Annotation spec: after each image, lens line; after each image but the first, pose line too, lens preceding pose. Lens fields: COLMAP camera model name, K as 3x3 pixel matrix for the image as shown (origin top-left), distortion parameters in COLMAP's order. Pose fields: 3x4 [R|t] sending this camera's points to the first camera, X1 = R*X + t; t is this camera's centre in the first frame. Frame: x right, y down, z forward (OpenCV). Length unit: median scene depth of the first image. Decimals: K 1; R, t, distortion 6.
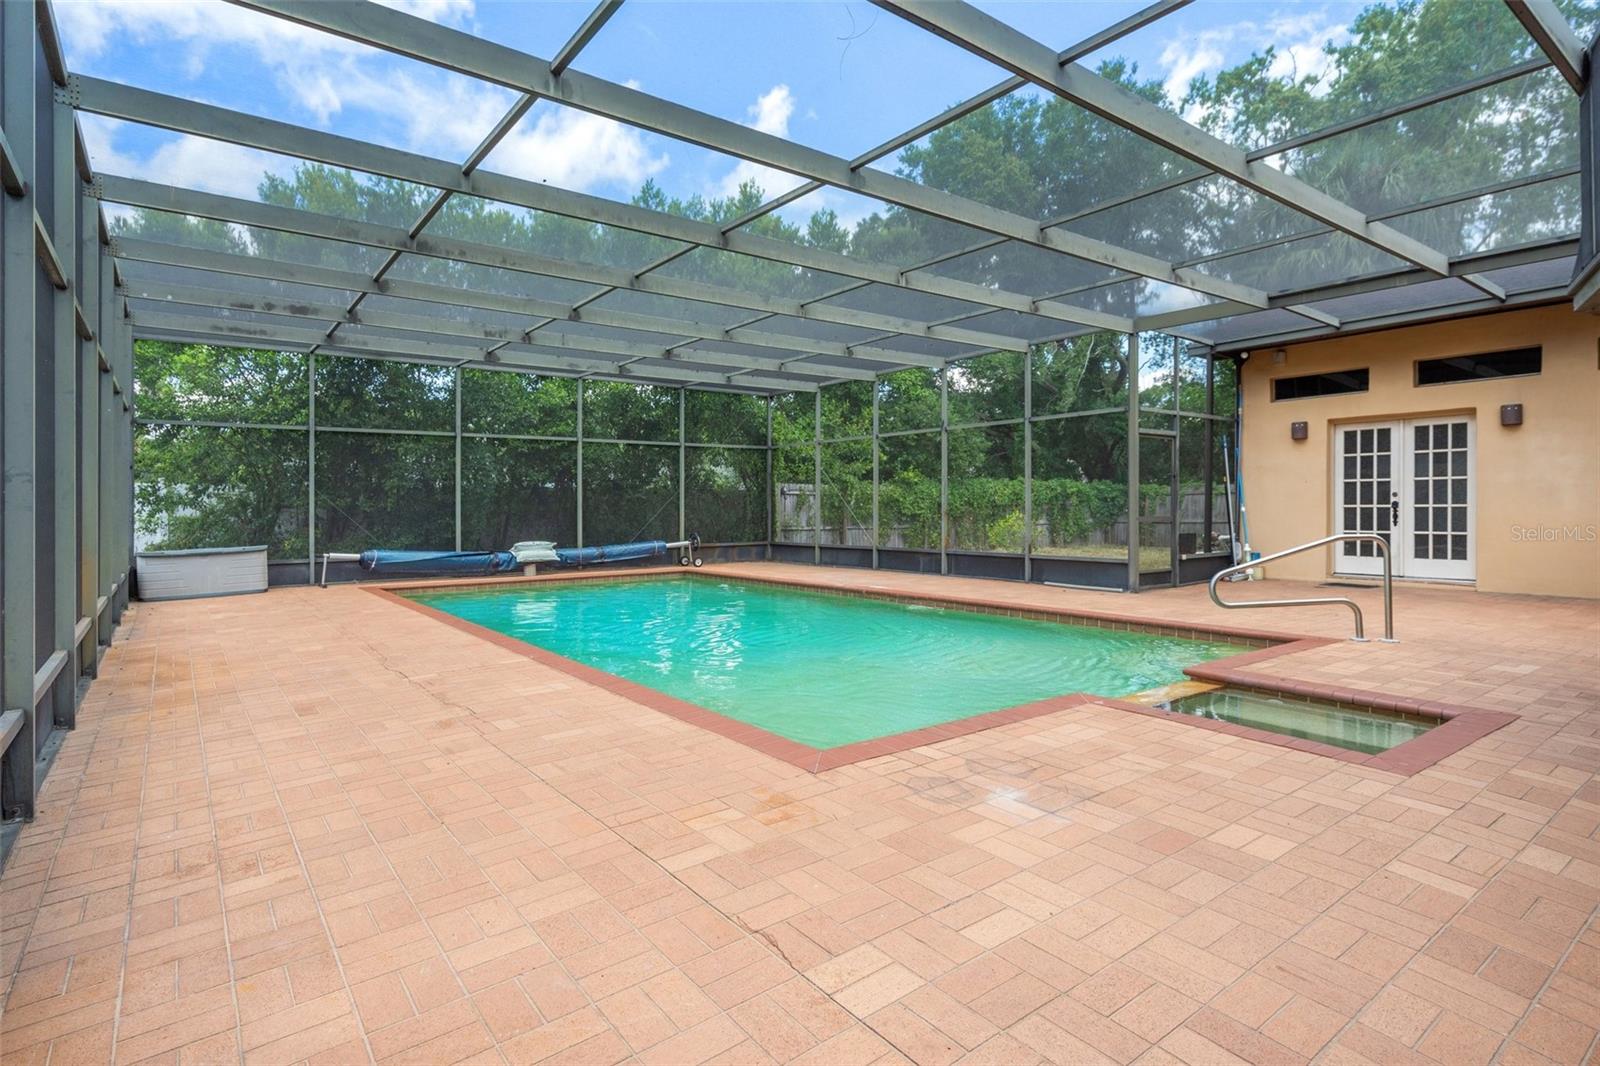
lens RADIAL K [[819.2, 0, 797.1], [0, 819.2, 511.4], [0, 0, 1]] dist [0.001821, 0.000541]
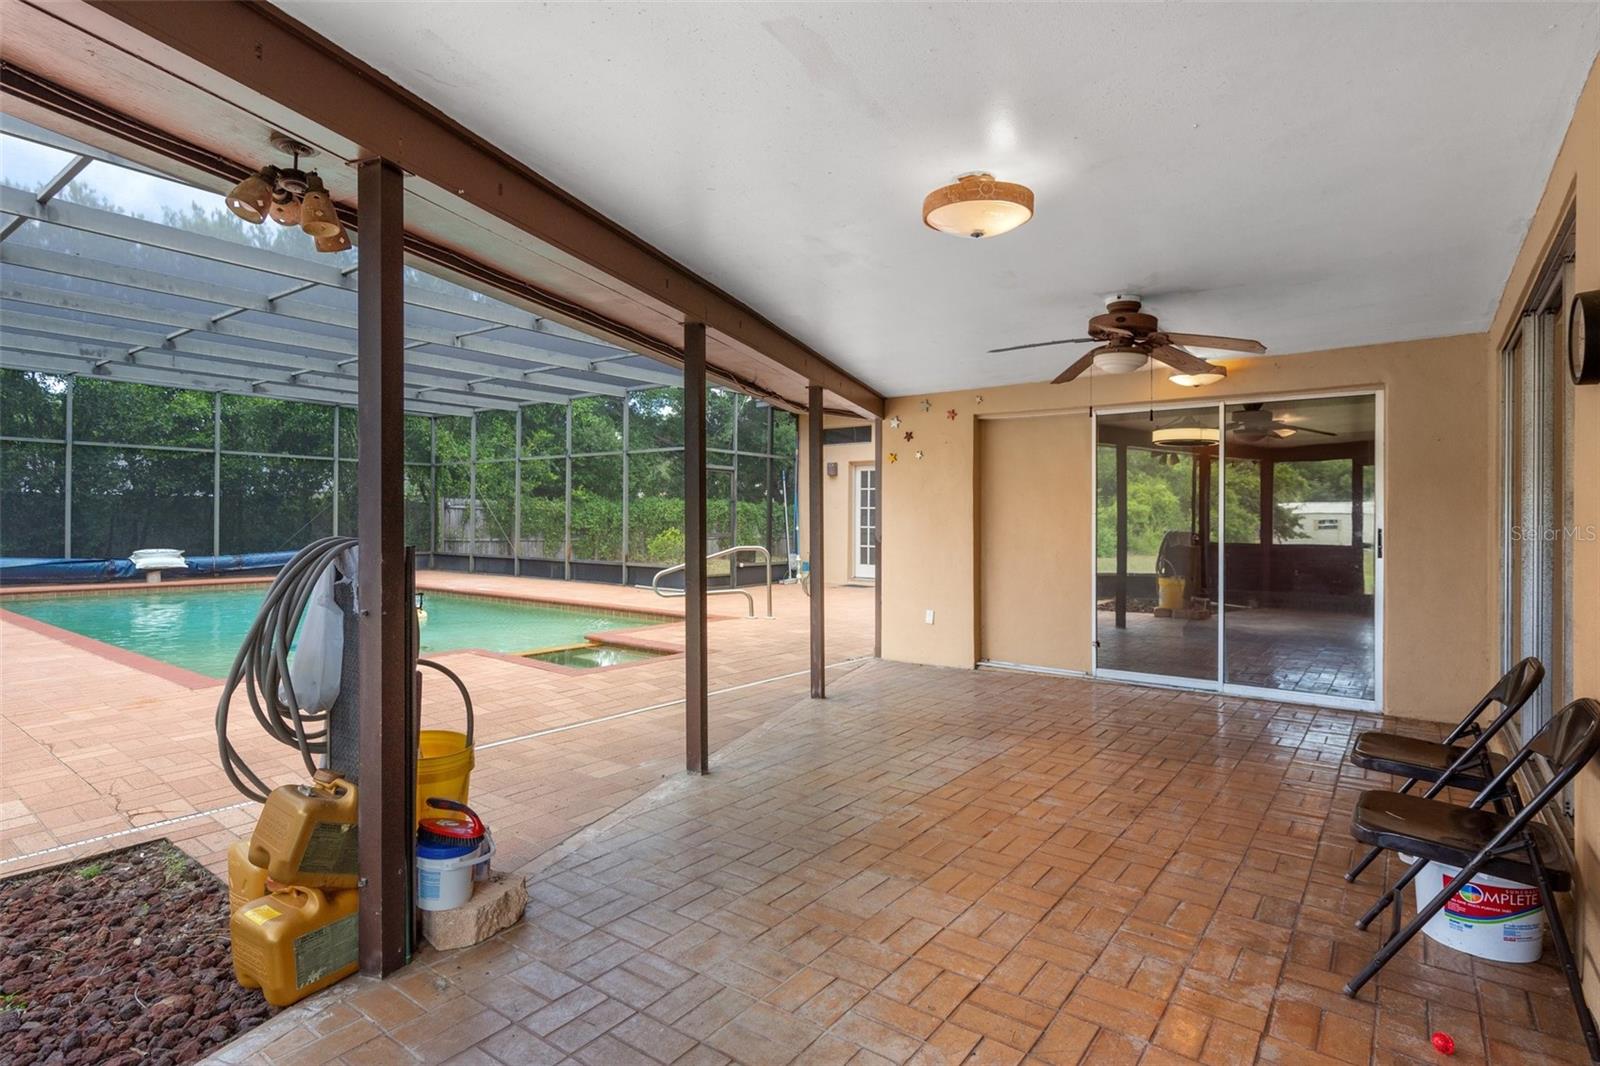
lens RADIAL K [[811.0, 0, 791.3], [0, 811.0, 532.1], [0, 0, 1]] dist [0.003919, 0.001238]
pose [[0.962822, 0.013559, 0.269797, 0.160694], [-0.015792, 0.999857, 0.006109, -0.003577], [-0.269676, -0.010143, 0.962898, -0.190512]]
